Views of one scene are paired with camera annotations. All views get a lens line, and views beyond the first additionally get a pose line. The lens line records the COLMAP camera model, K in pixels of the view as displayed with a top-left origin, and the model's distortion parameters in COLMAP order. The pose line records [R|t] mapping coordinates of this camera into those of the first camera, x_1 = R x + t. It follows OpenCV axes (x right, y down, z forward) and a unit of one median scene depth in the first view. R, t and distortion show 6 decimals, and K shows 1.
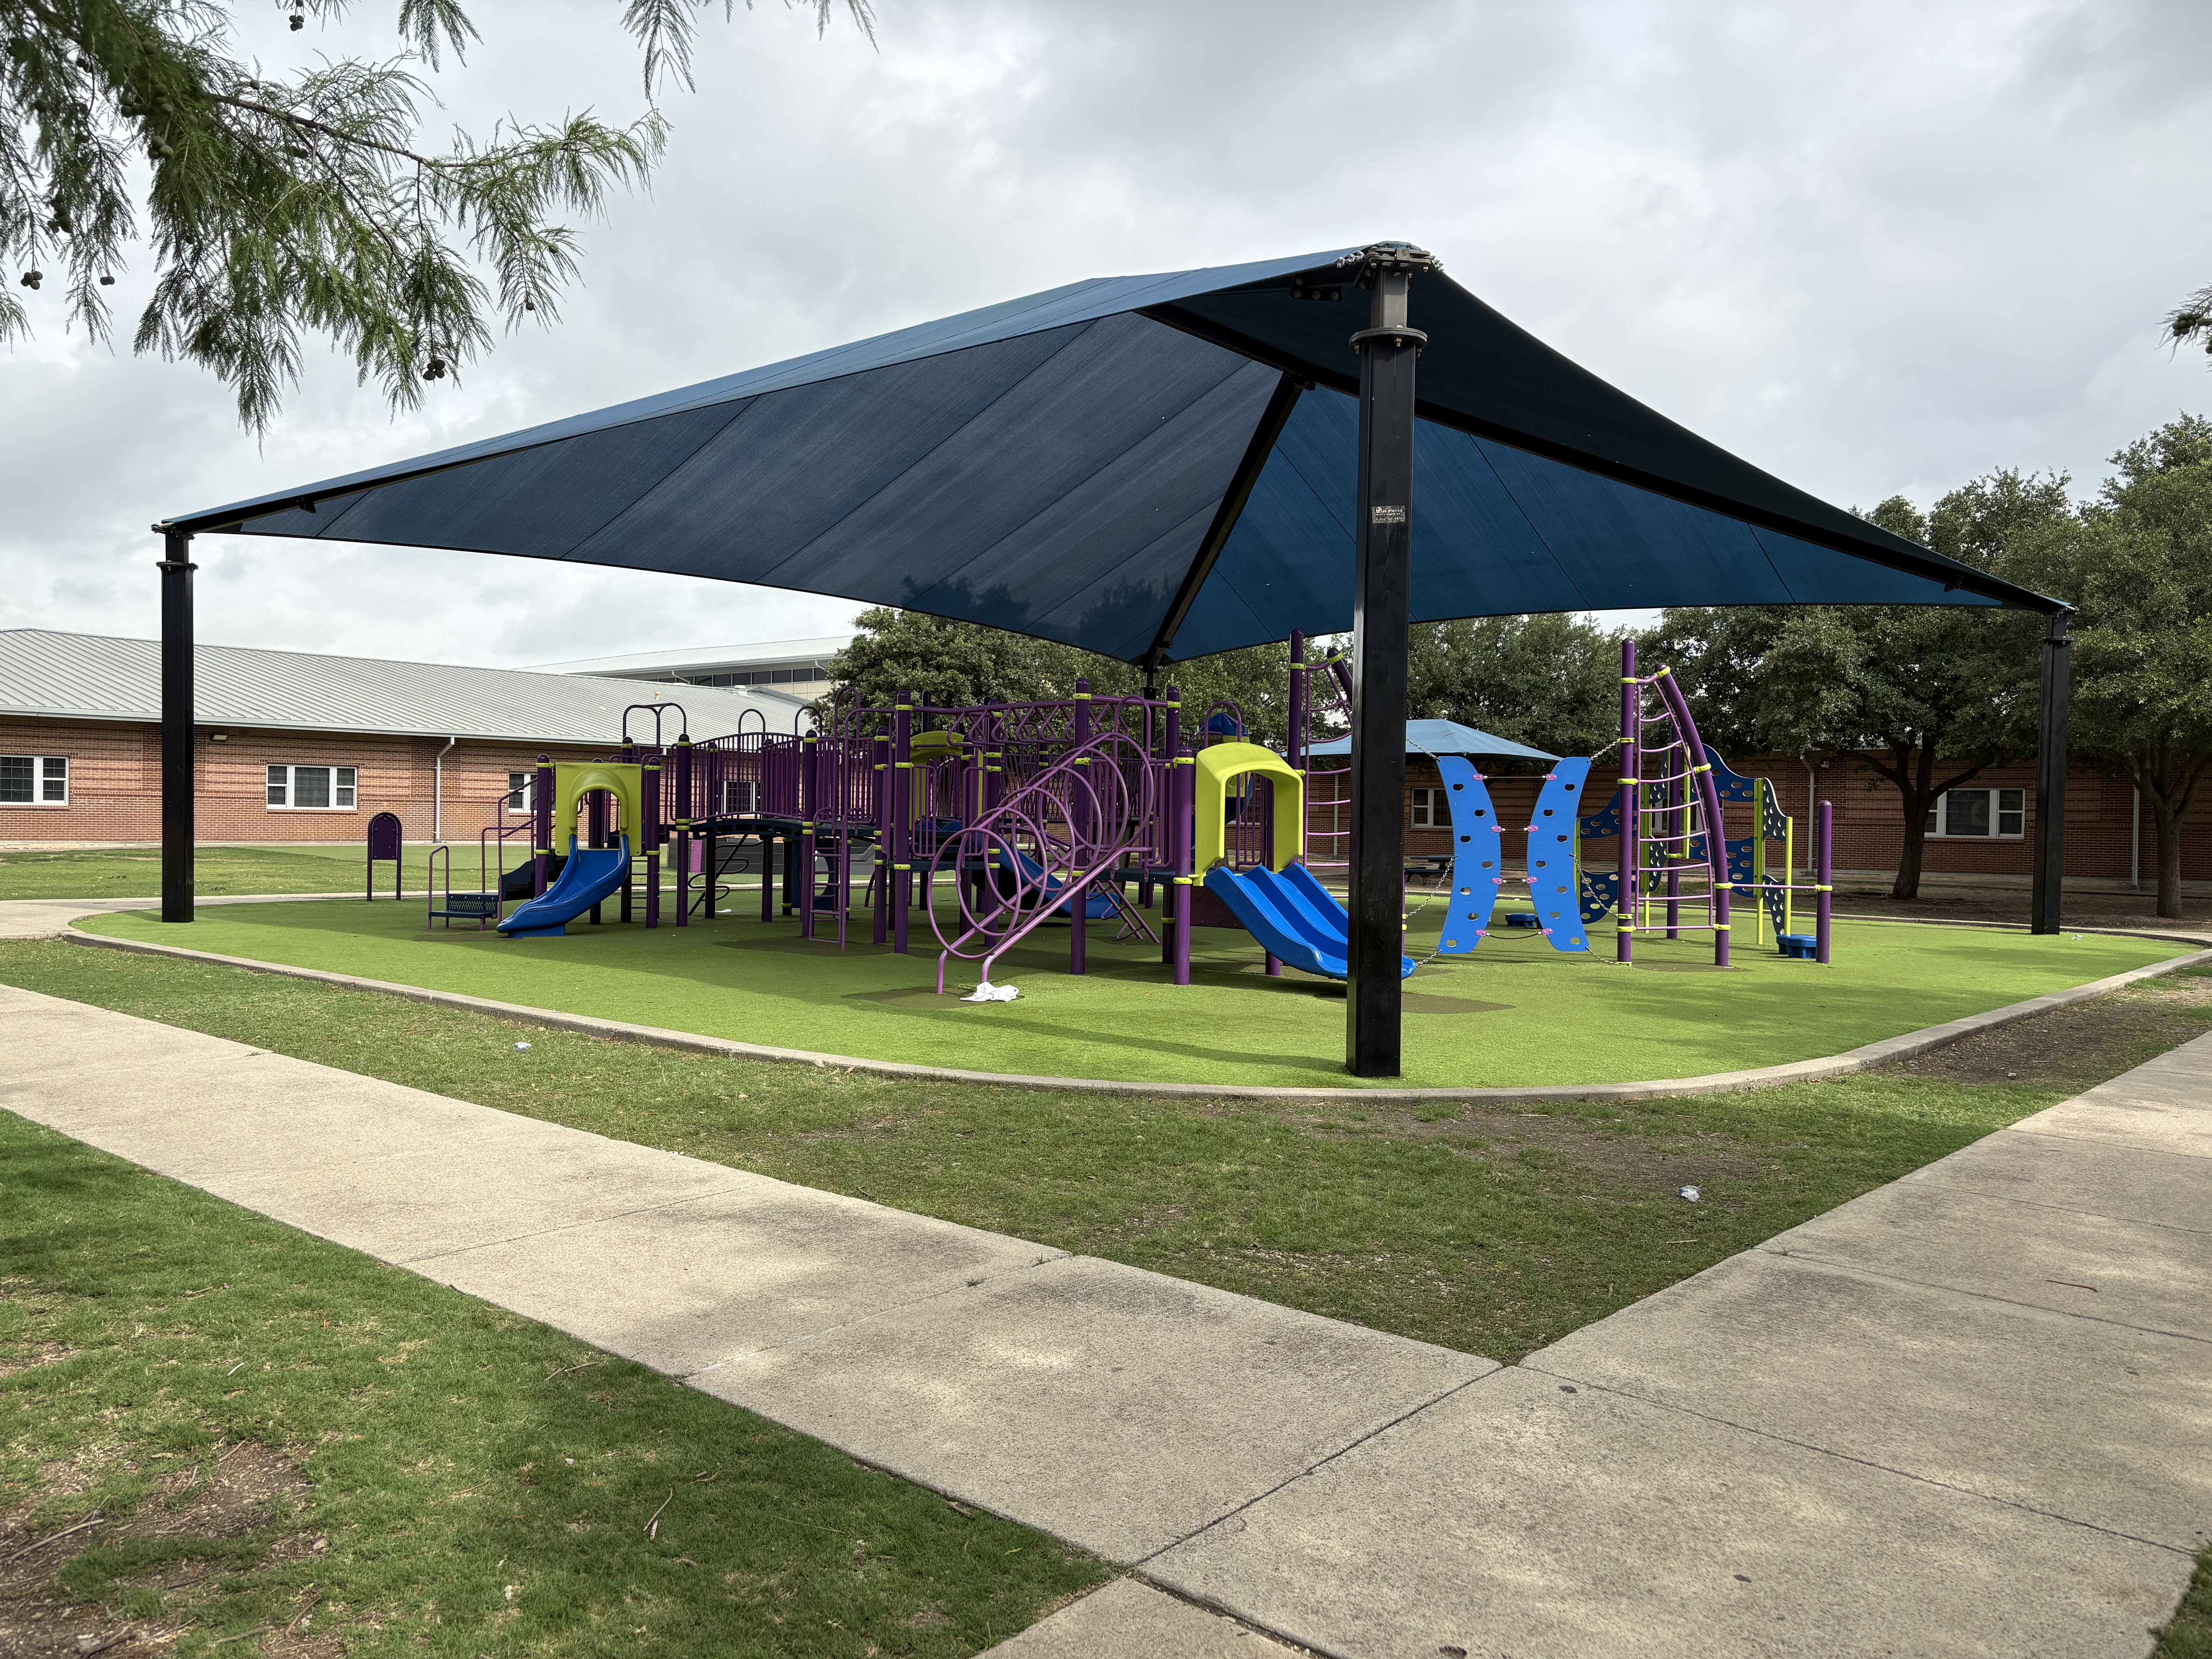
lens RADIAL K [[1667.1, 0, 1104.5], [0, 1667.1, 838.6], [0, 0, 1]] dist [0.064650, -0.057849]
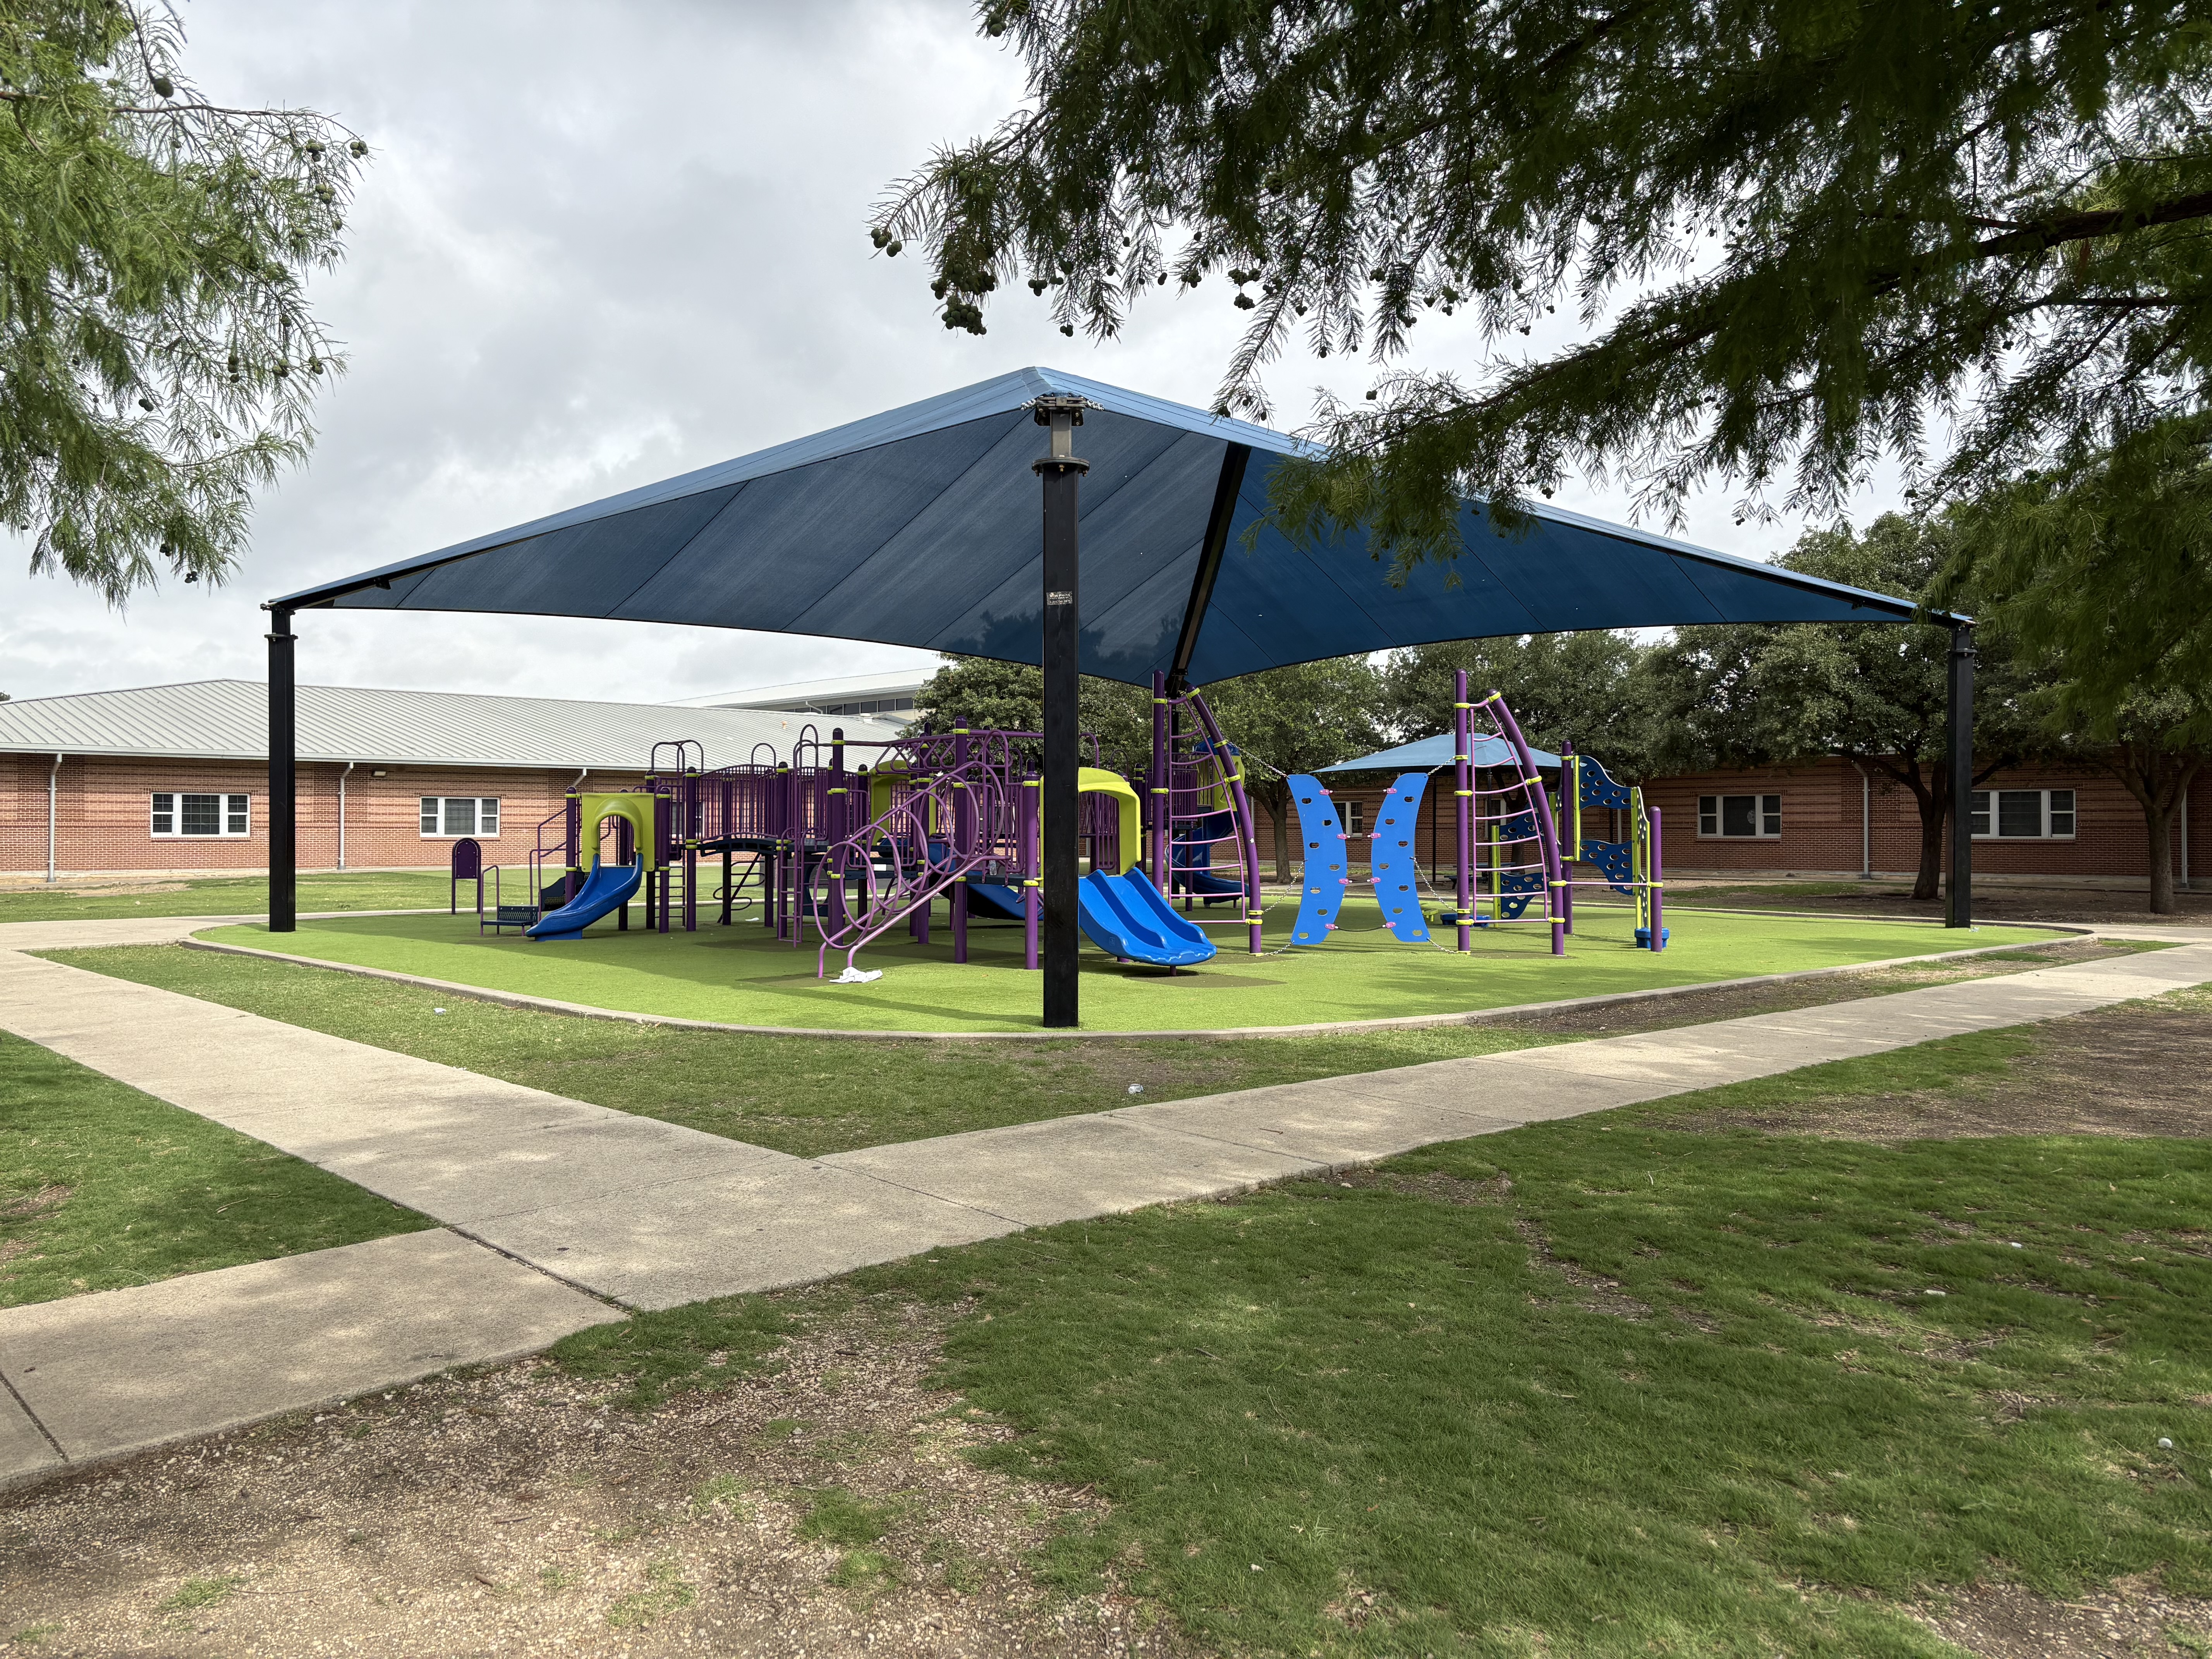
lens RADIAL K [[1667.1, 0, 1106.5], [0, 1667.1, 811.4], [0, 0, 1]] dist [0.064650, -0.057849]
pose [[0.994894, -0.017668, -0.099367, 0.151579], [0.015107, 0.999536, -0.026465, 0.003990], [0.099789, 0.024828, 0.994699, -0.133673]]
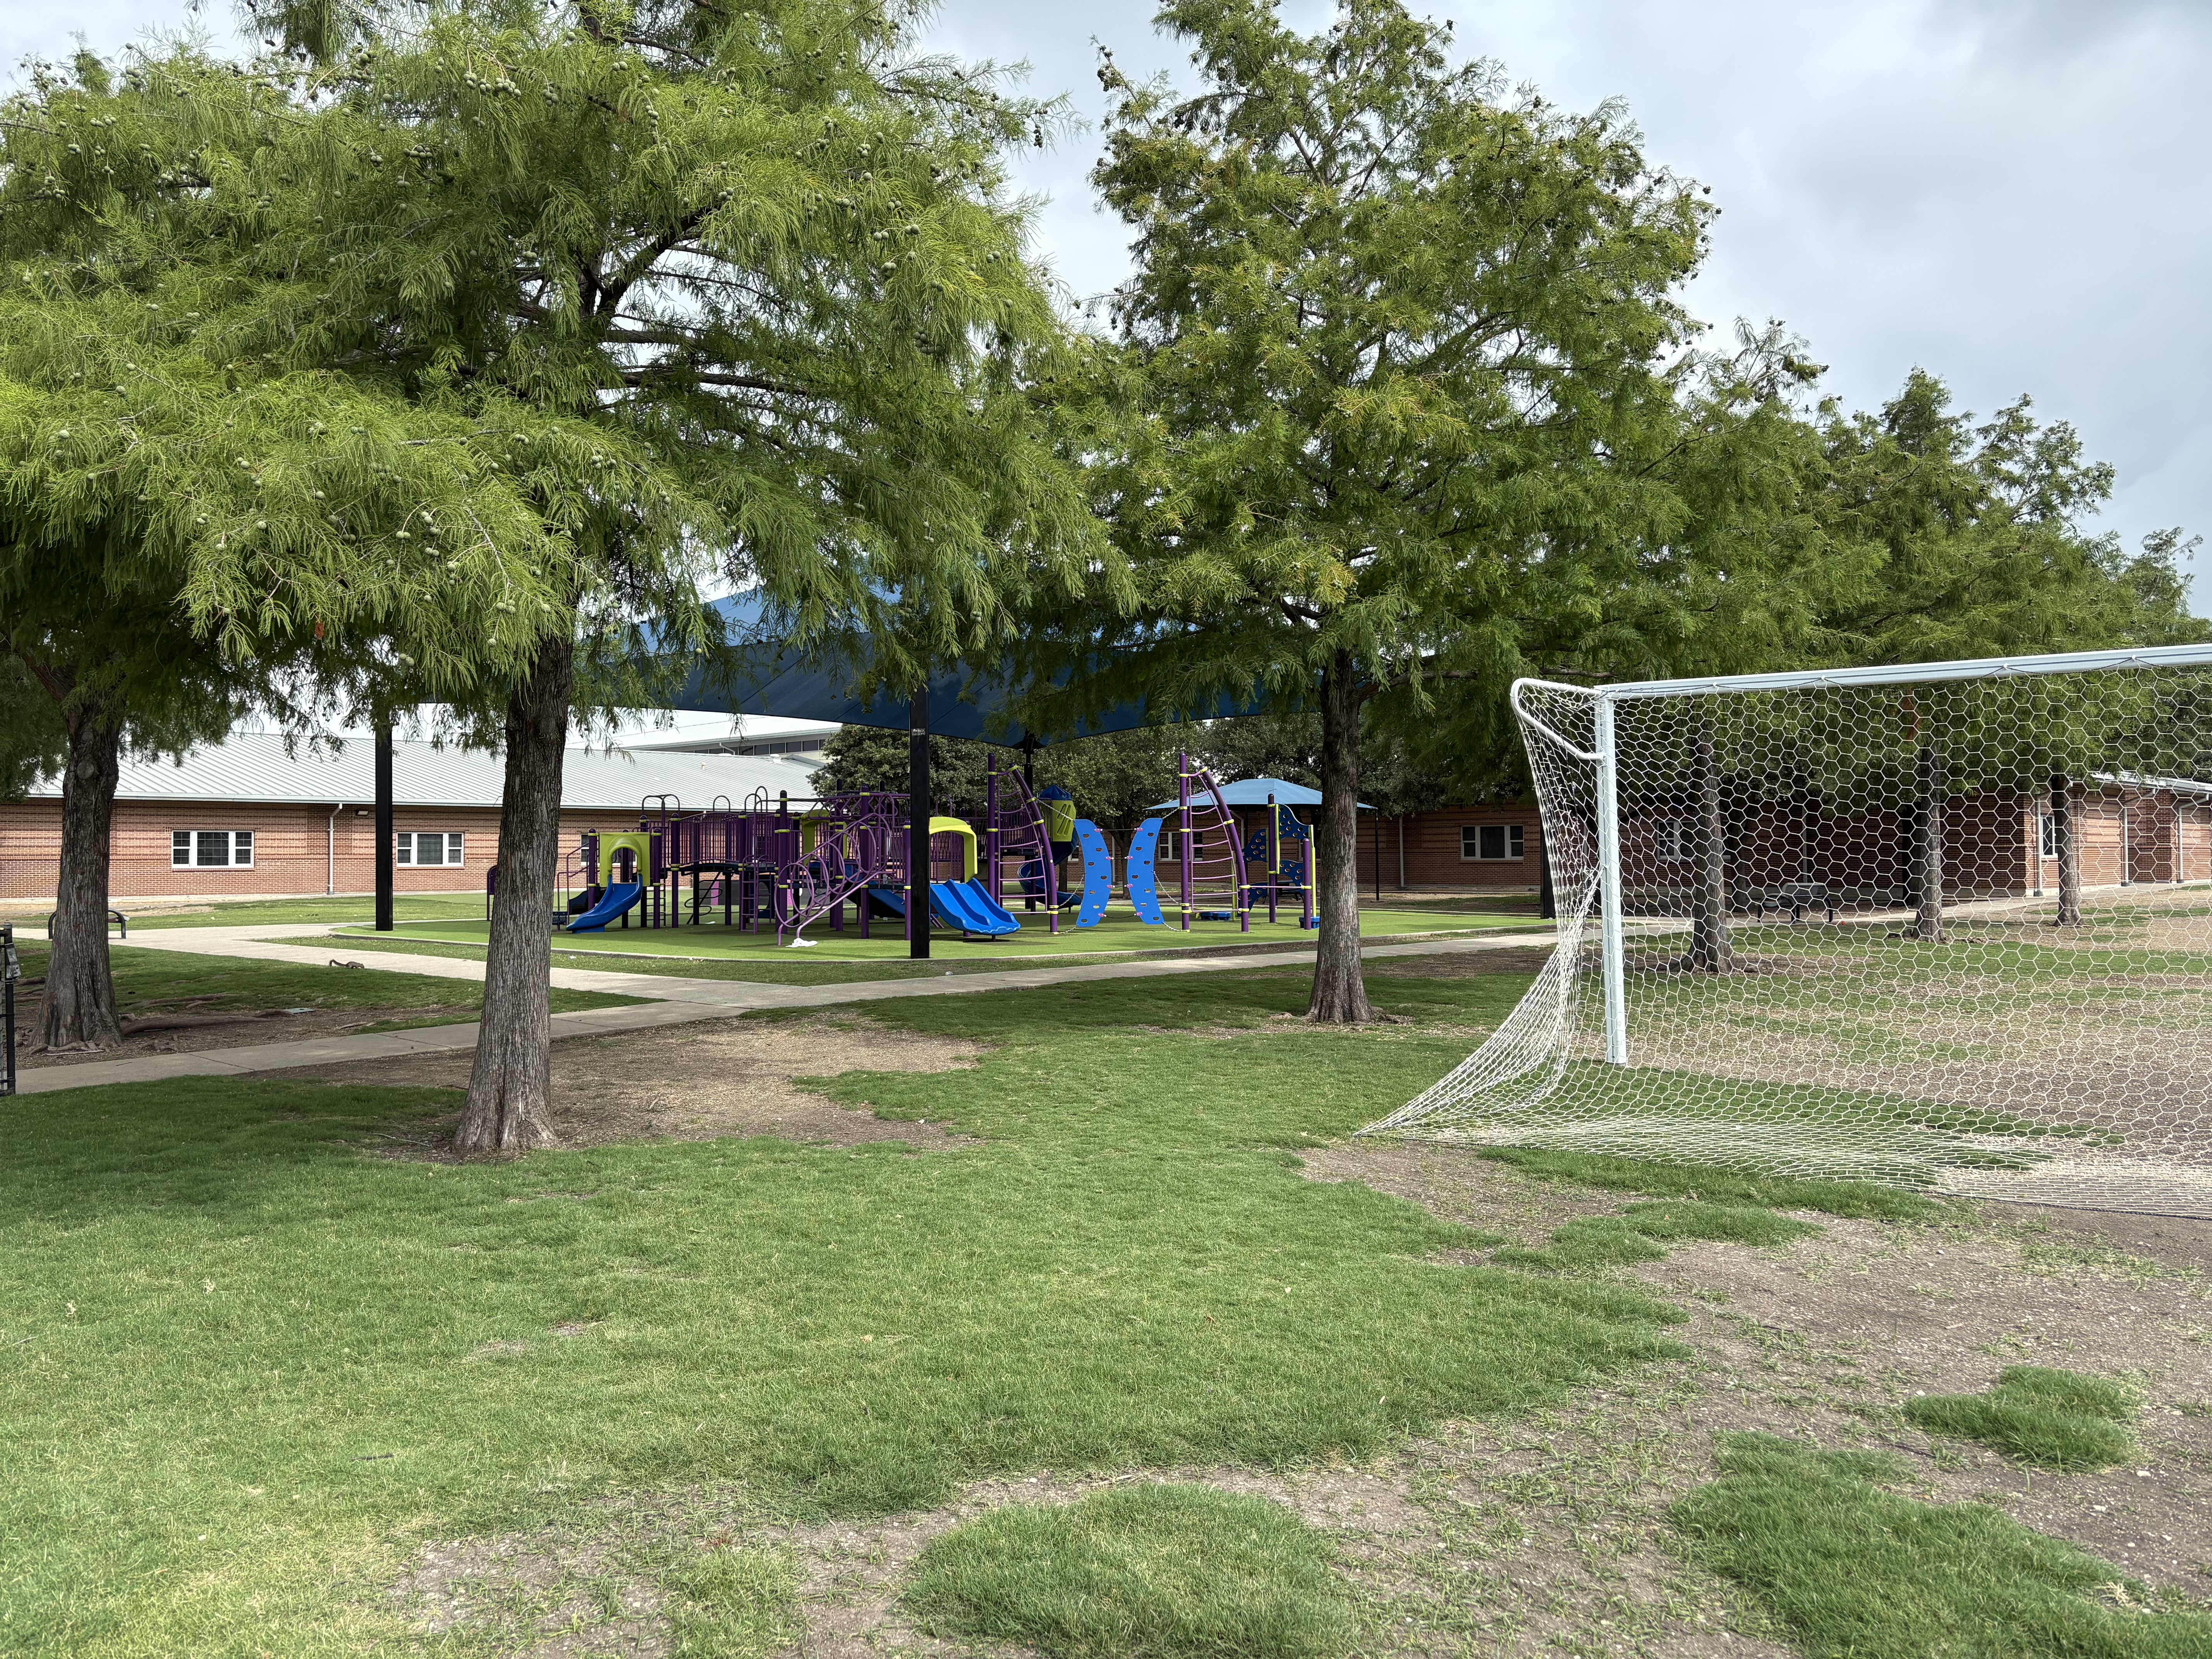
lens RADIAL K [[1667.1, 0, 1100.3], [0, 1667.1, 829.2], [0, 0, 1]] dist [0.064650, -0.057849]
pose [[0.998735, -0.023492, -0.044455, 0.247015], [0.022087, 0.999249, -0.031822, 0.016026], [0.045169, 0.030800, 0.998504, -0.650603]]
